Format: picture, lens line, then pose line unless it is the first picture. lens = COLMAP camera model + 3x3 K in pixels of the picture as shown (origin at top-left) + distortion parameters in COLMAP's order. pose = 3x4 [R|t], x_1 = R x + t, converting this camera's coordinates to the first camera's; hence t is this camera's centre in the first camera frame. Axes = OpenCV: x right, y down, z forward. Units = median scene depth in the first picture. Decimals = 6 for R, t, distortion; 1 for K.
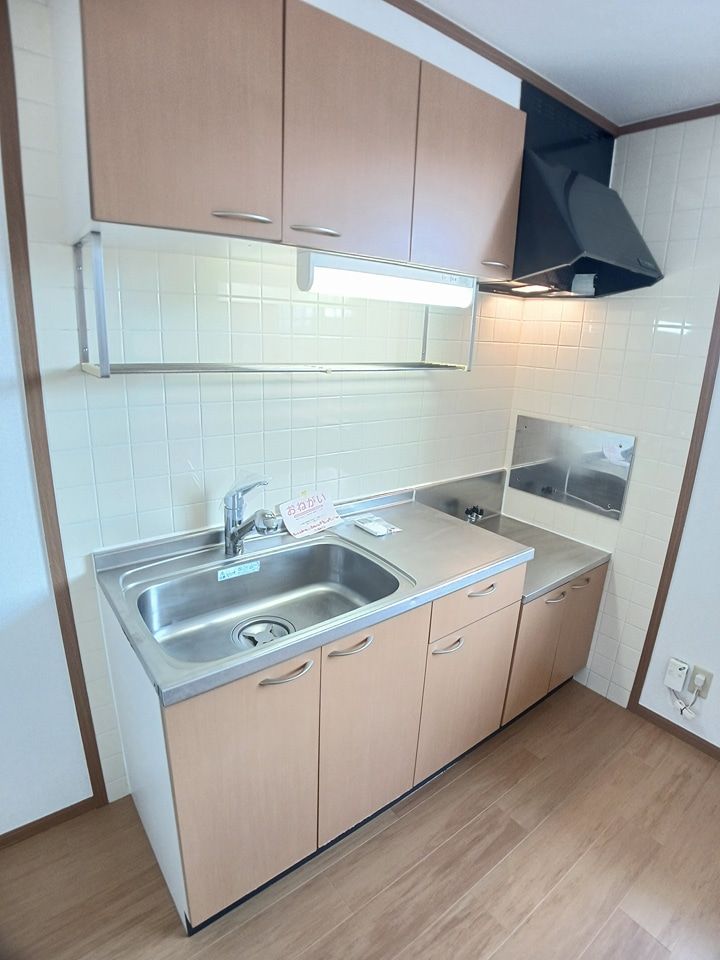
lens RADIAL K [[493.5, 0, 360.0], [0, 493.5, 480.0], [0, 0, 1]] dist [-0.083487, -0.000097]
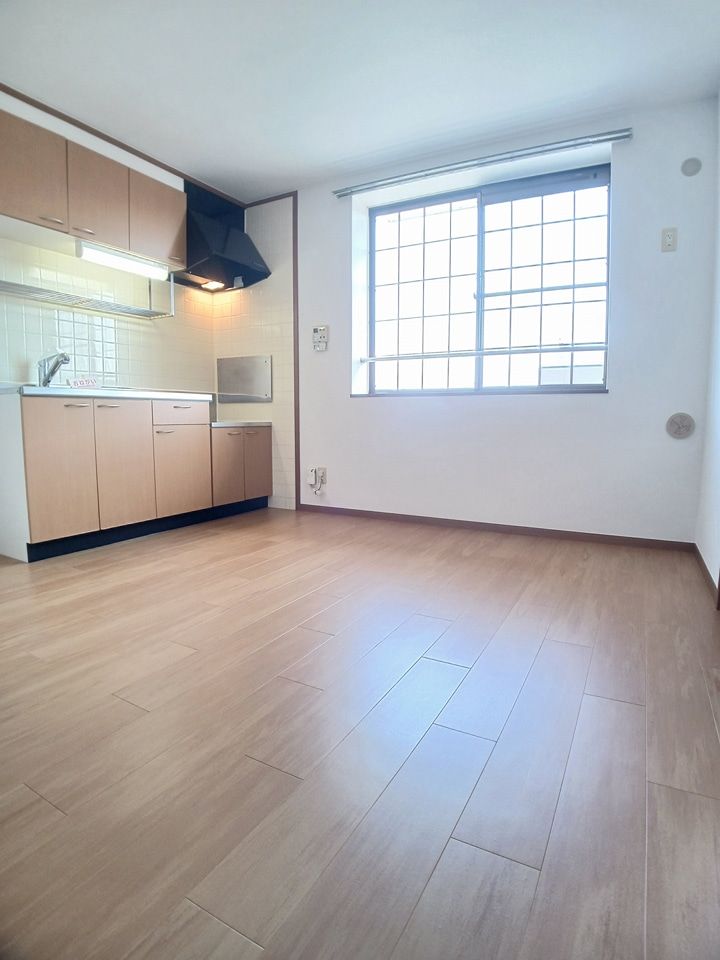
lens RADIAL K [[493.5, 0, 360.0], [0, 493.5, 480.0], [0, 0, 1]] dist [-0.083487, -0.000097]
pose [[0.916202, -0.084699, 0.391662, 0.097879], [0.144019, 0.981699, -0.124601, 0.759635], [-0.373941, 0.170567, 0.911633, -0.909292]]
